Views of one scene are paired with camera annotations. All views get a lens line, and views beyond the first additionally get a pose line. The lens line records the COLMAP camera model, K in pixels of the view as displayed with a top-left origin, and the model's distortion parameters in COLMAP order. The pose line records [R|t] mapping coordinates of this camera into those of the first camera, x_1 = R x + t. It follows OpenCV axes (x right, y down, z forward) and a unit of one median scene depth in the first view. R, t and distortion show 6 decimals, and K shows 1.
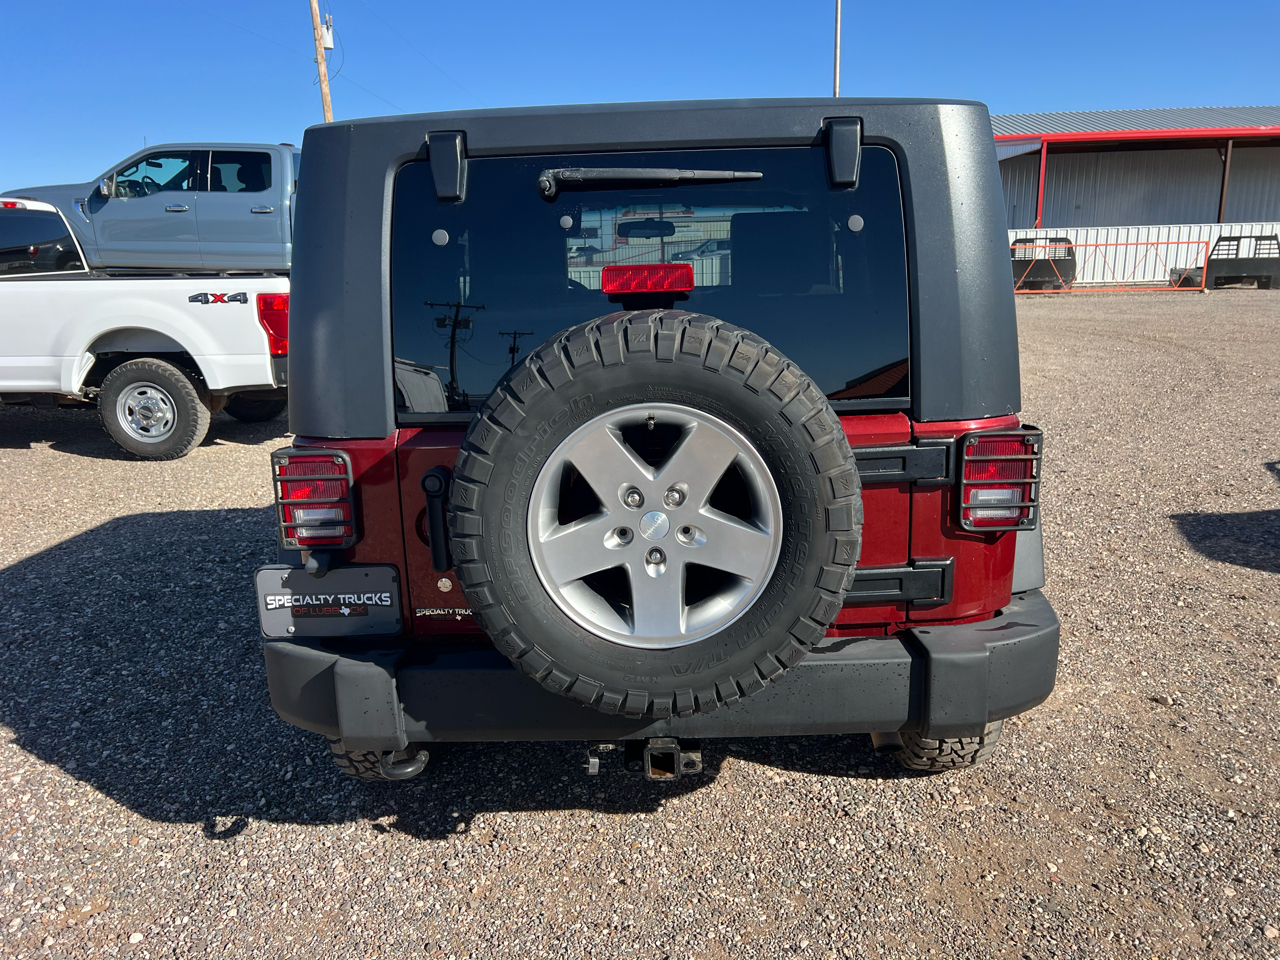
lens RADIAL K [[958.9, 0, 644.8], [0, 958.9, 462.2], [0, 0, 1]] dist [0.059674, -0.067950]
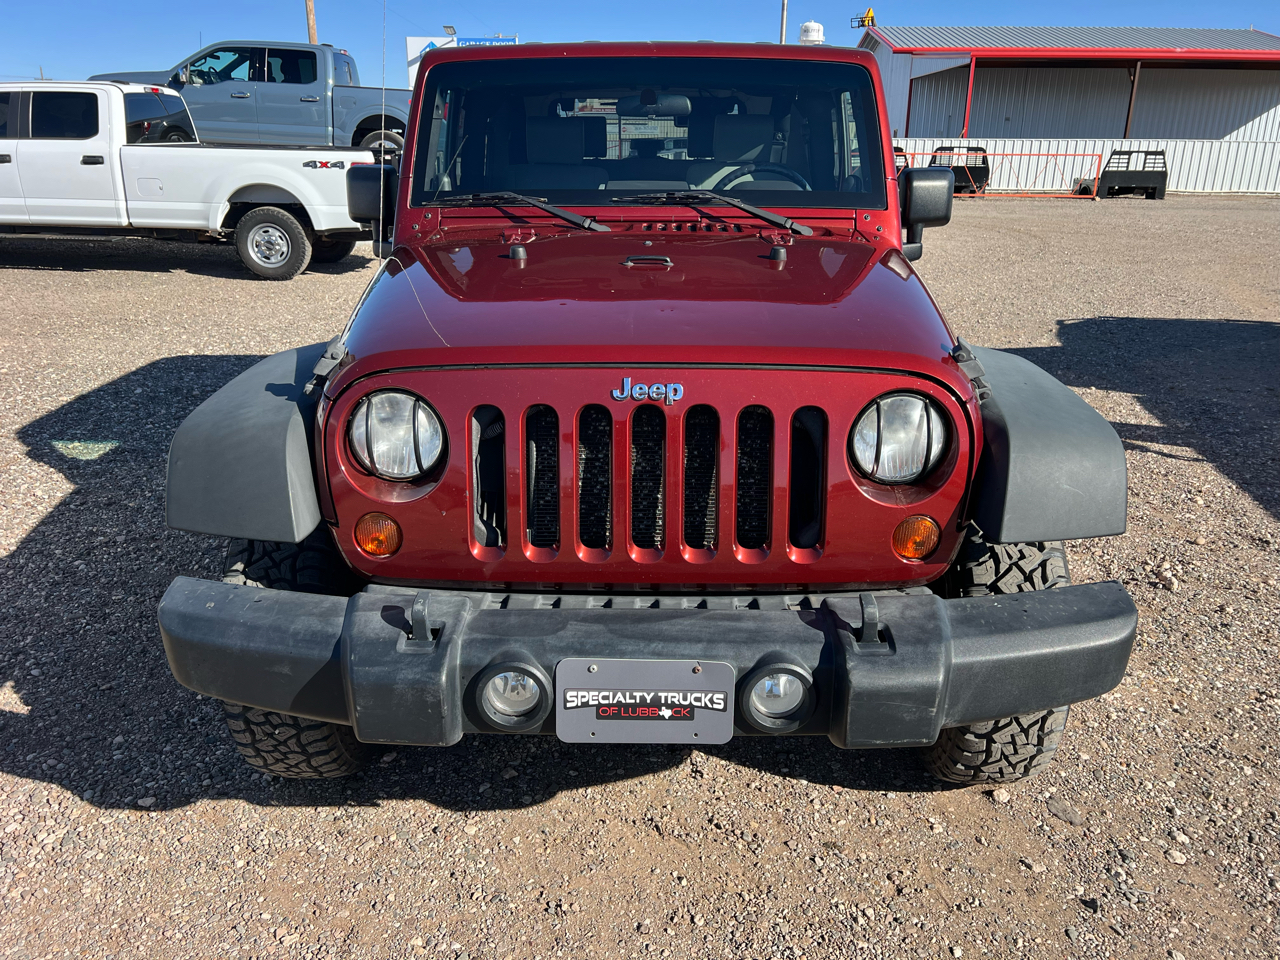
lens RADIAL K [[964.0, 0, 642.6], [0, 964.0, 450.2], [0, 0, 1]] dist [0.055748, -0.060729]
pose [[0.998462, 0.018087, 0.052399, -0.031445], [-0.022446, 0.996228, 0.083826, 0.103434], [-0.050686, -0.084873, 0.995102, -0.423033]]
